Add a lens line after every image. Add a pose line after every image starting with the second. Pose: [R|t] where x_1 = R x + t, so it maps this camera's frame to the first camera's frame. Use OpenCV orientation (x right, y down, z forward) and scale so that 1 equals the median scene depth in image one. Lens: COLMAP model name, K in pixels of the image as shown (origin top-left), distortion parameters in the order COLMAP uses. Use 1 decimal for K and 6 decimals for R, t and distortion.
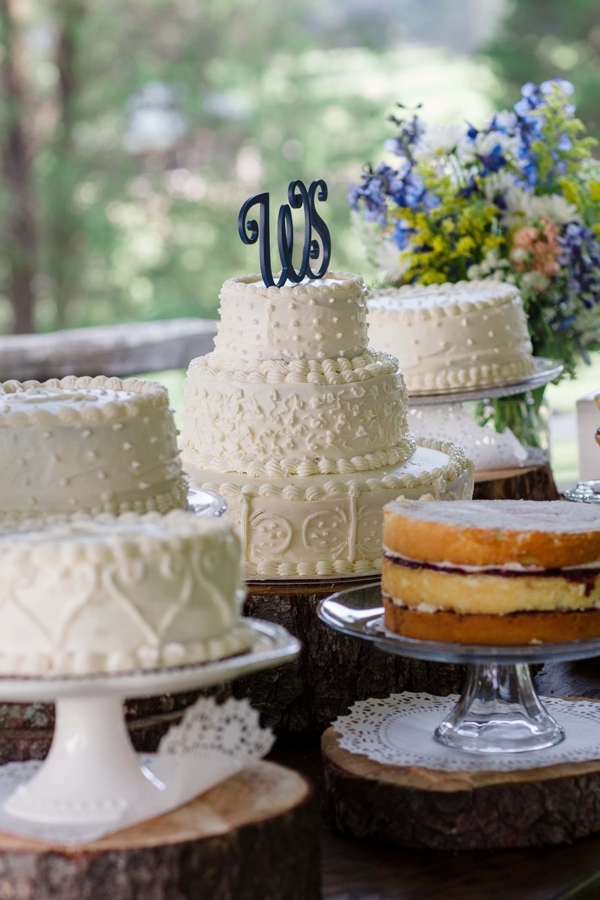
lens RADIAL K [[2651.1, 0, 300.0], [0, 2651.1, 450.0], [0, 0, 1]] dist [-0.159855, 0.282861]
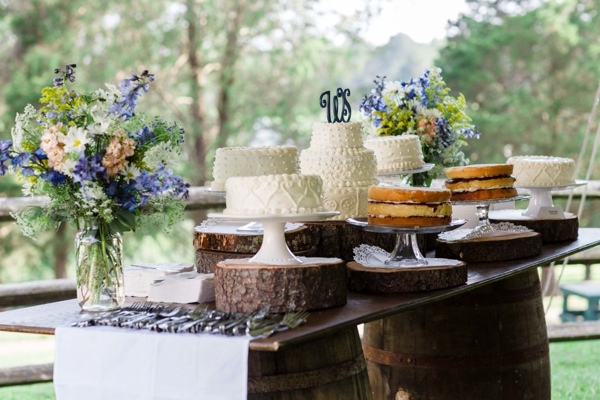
lens RADIAL K [[1767.4, 0, 300.0], [0, 1767.4, 200.0], [0, 0, 1]] dist [-0.159855, 0.282861]
pose [[0.999799, 0.010981, -0.016758, -0.010736], [-0.013147, 0.990737, -0.135158, 0.277988], [0.015119, 0.135351, 0.990682, -0.889212]]
